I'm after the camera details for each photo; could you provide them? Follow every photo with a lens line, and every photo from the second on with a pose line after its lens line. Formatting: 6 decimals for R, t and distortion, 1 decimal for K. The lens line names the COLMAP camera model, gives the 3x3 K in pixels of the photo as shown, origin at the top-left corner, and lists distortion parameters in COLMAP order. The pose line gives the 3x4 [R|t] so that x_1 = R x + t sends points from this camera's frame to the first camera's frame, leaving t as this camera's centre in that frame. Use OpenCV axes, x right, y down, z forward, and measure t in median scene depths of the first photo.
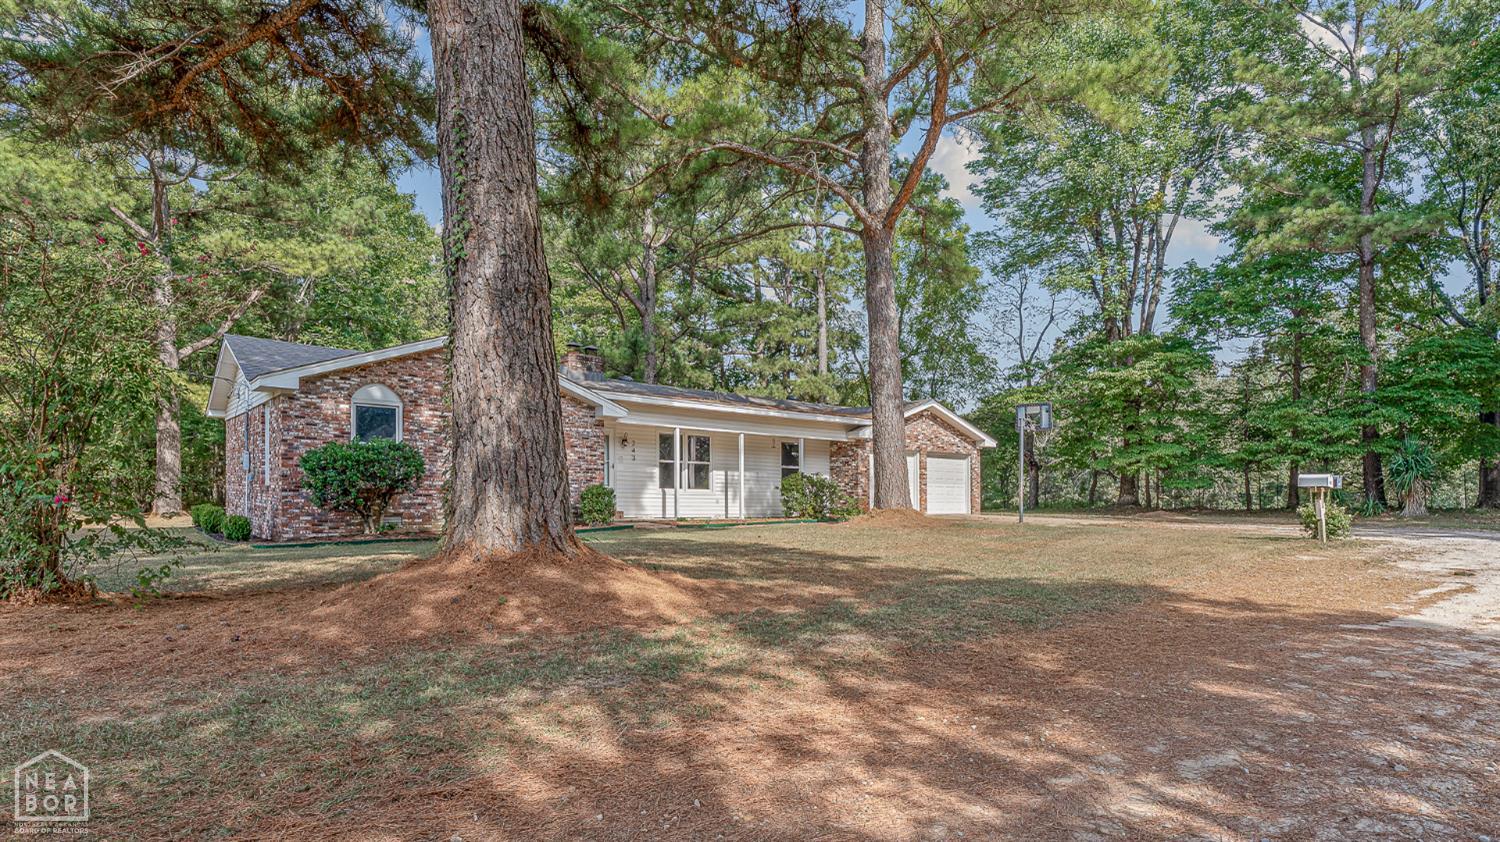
lens RADIAL K [[944.6, 0, 750.0], [0, 944.6, 421.0], [0, 0, 1]] dist [-0.000932, -0.000046]
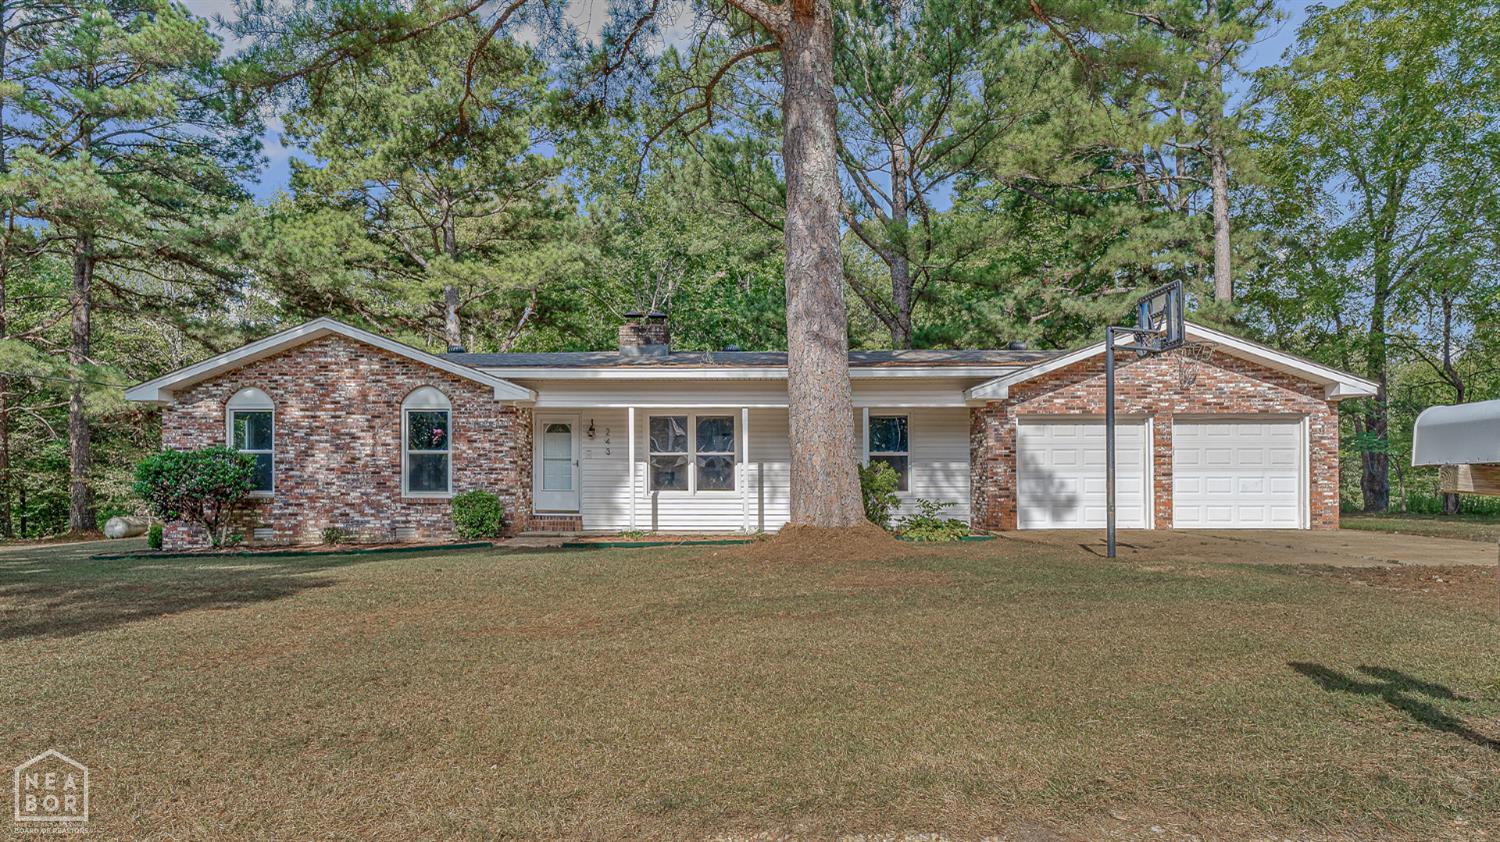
lens RADIAL K [[944.6, 0, 750.0], [0, 944.6, 421.0], [0, 0, 1]] dist [-0.000932, -0.000046]
pose [[0.697144, -0.064631, -0.714012, 0.474837], [0.068136, 0.997393, -0.023755, 0.038515], [0.713686, -0.032089, 0.699730, 0.525928]]
